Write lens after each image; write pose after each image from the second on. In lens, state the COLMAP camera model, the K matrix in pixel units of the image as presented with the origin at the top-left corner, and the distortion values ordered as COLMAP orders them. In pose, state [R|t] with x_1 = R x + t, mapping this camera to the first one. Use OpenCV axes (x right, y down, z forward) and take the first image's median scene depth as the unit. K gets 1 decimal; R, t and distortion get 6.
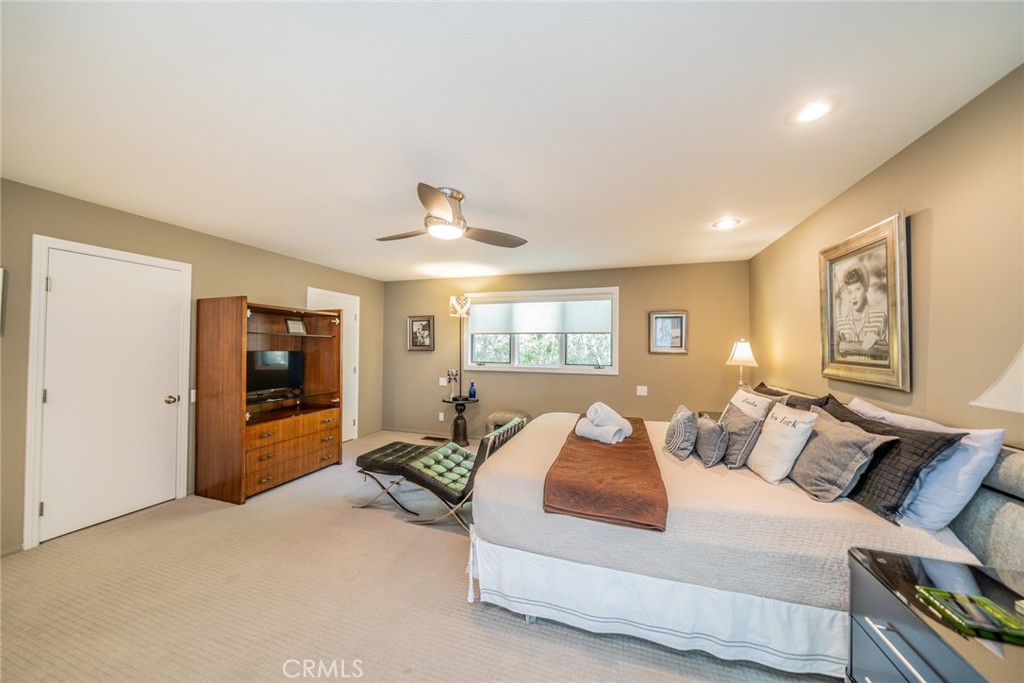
lens RADIAL K [[348.3, 0, 508.3], [0, 348.3, 341.2], [0, 0, 1]] dist [-0.012373, -0.000101]
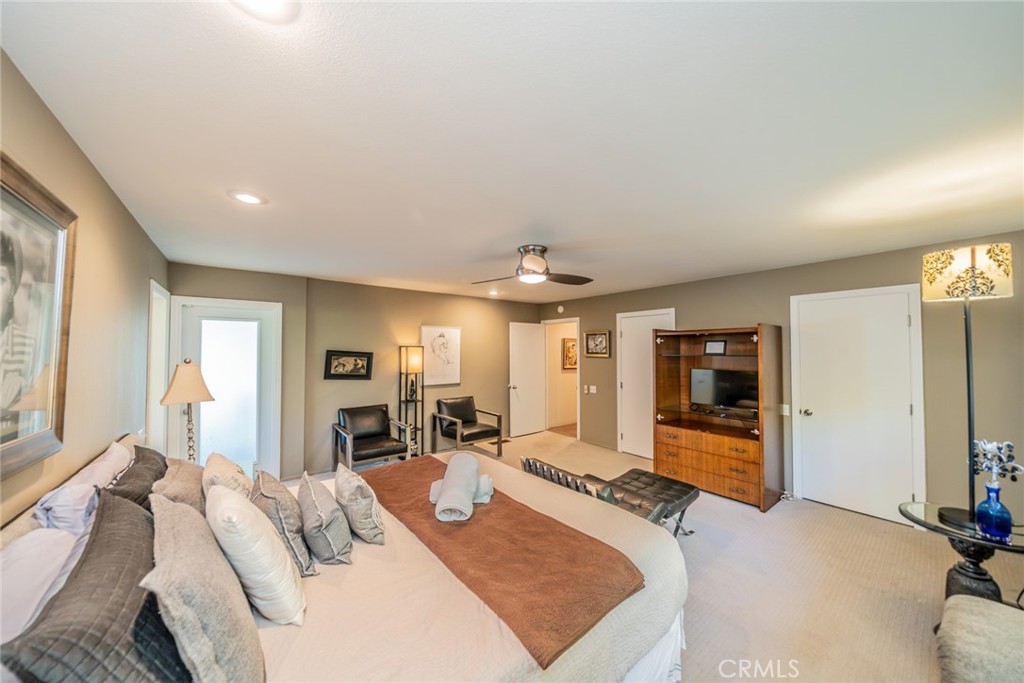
lens RADIAL K [[348.3, 0, 508.3], [0, 348.3, 341.2], [0, 0, 1]] dist [-0.012373, -0.000101]
pose [[-0.557701, -0.028539, -0.829551, 0.623937], [0.012252, 0.999017, -0.042606, -0.024838], [0.829952, -0.033925, -0.556803, 1.116252]]
